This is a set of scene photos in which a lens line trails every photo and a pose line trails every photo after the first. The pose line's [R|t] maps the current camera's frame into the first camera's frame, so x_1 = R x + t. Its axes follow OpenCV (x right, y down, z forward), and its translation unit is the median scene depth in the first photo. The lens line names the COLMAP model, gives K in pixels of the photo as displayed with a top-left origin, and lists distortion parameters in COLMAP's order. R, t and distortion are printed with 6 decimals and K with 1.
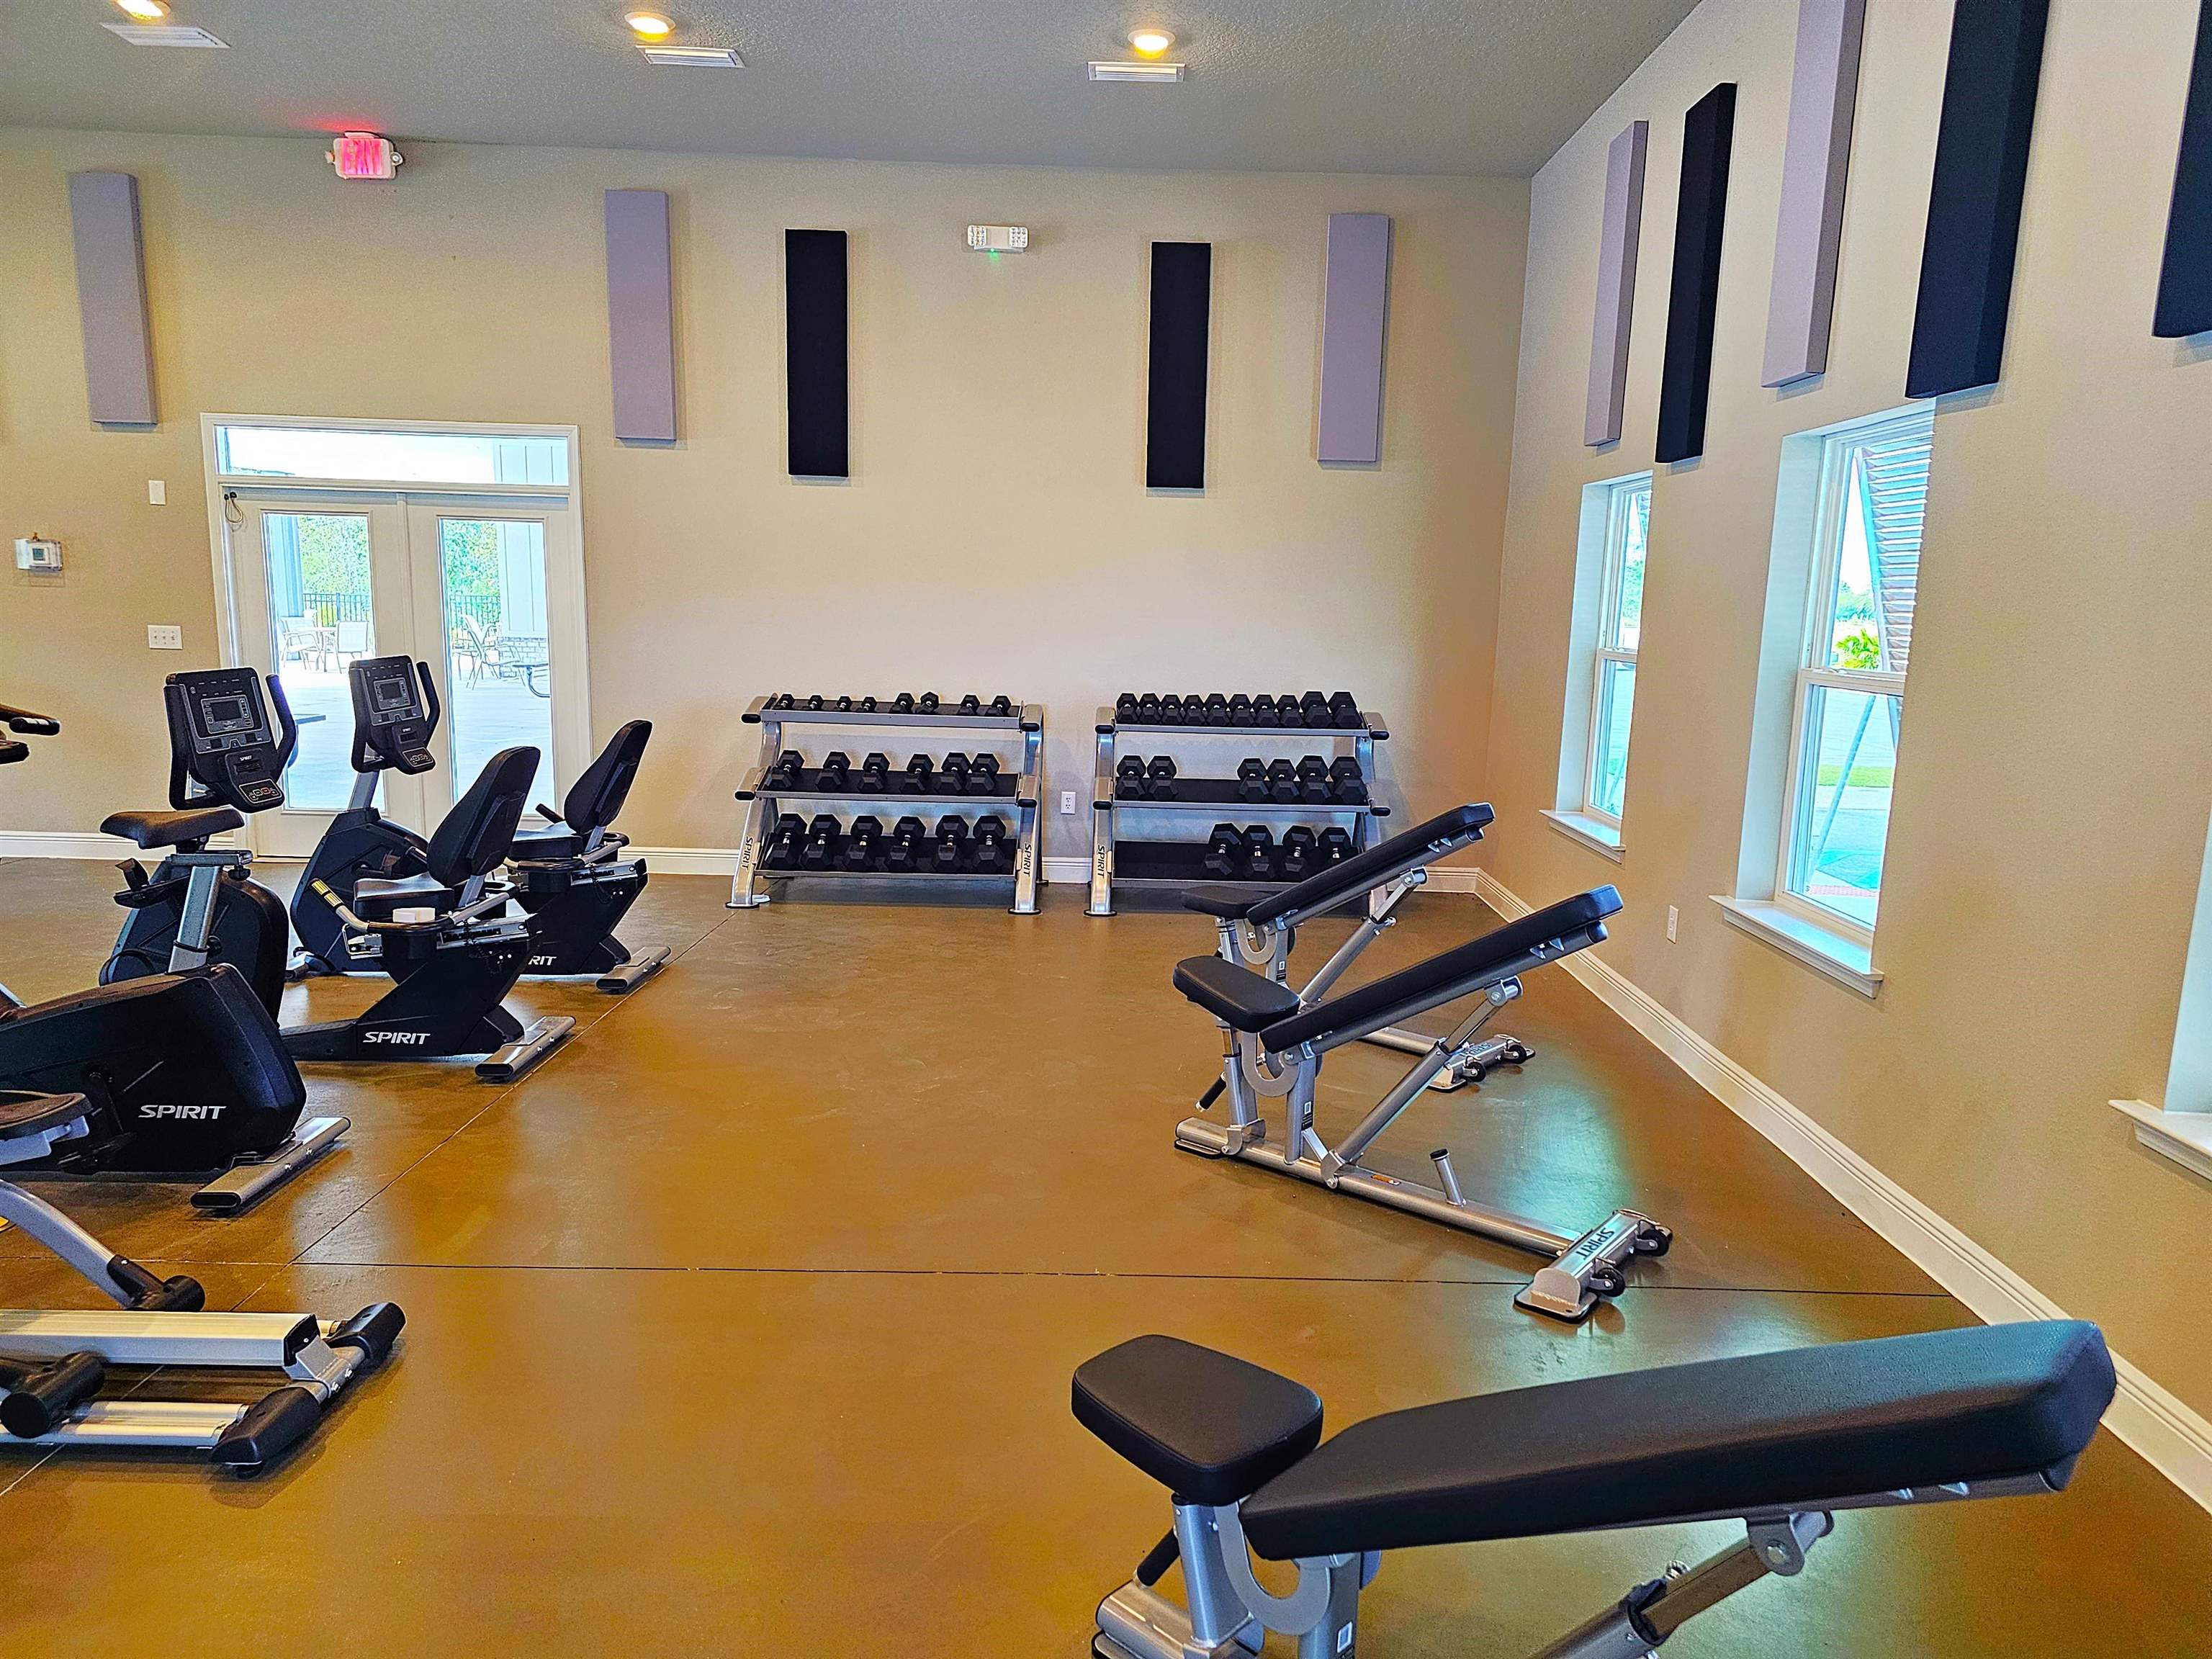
lens RADIAL K [[1463.9, 0, 1139.7], [0, 1463.9, 860.4], [0, 0, 1]] dist [0.029811, -0.016156]
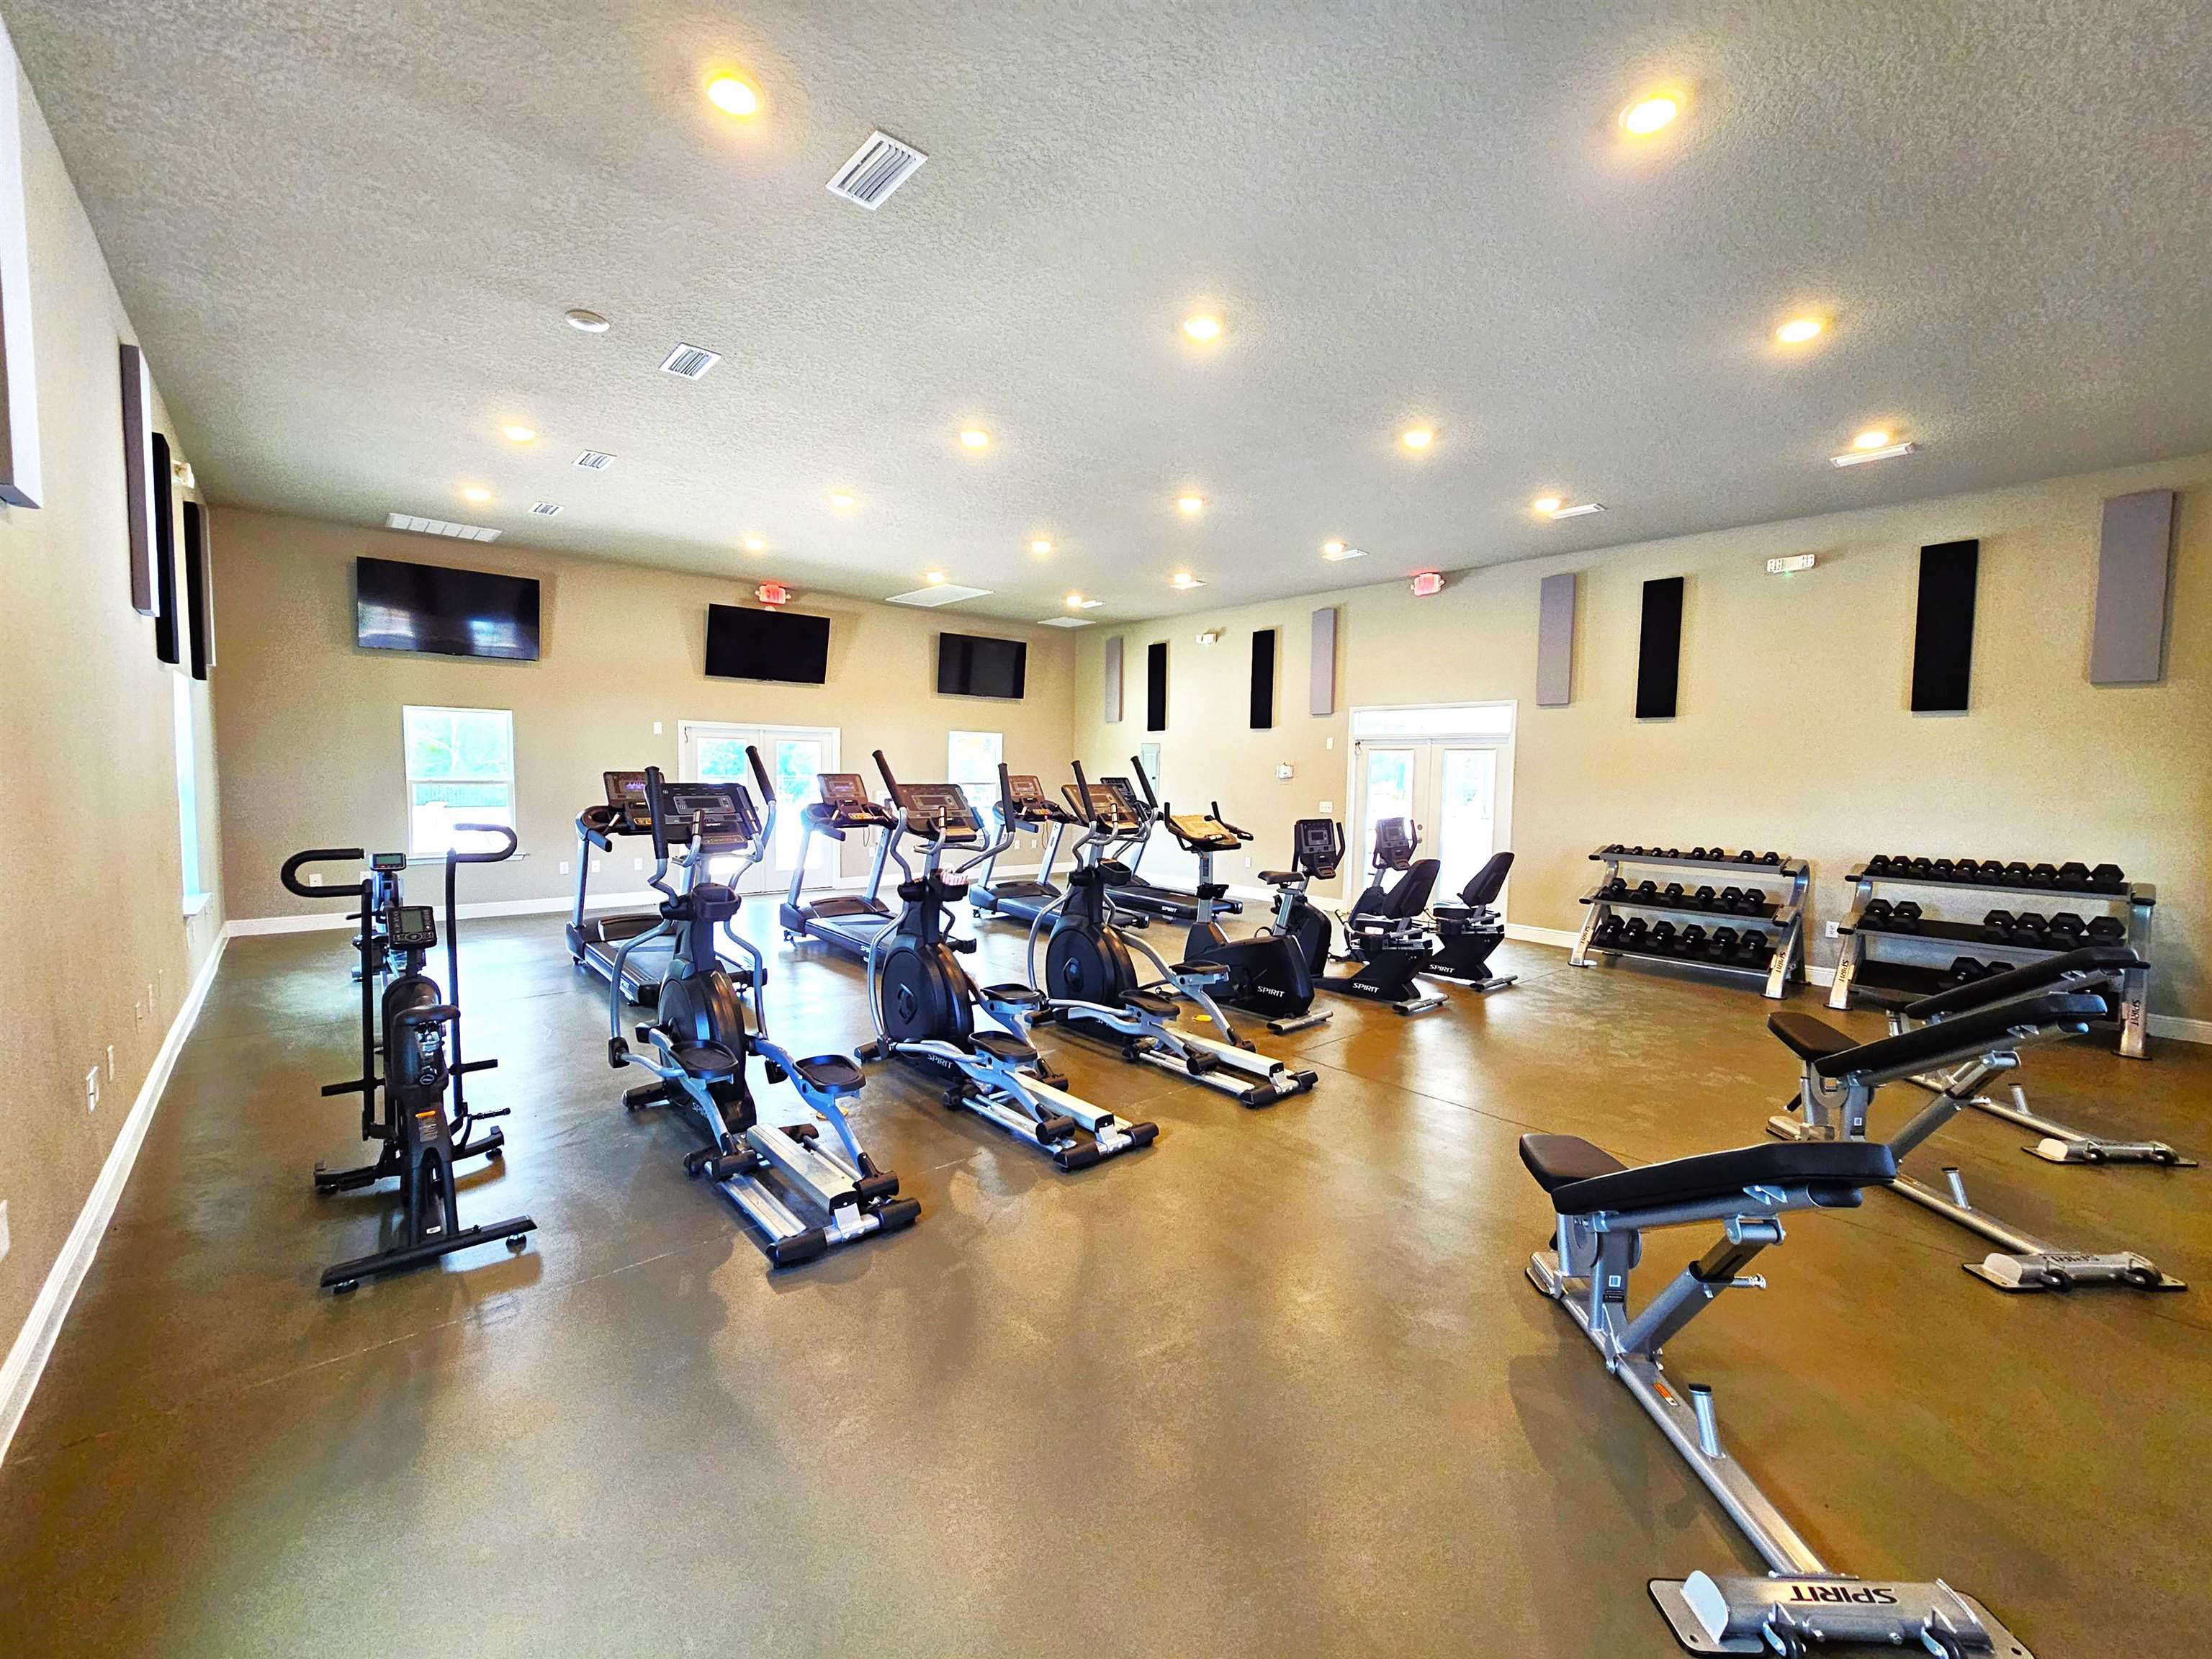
lens RADIAL K [[896.6, 0, 1113.4], [0, 896.6, 828.3], [0, 0, 1]] dist [-0.000082, 0.000114]
pose [[0.653805, 0.034238, -0.755888, 0.165052], [-0.134223, 0.988381, -0.071327, 0.021183], [0.744664, 0.148091, 0.650803, -0.119155]]
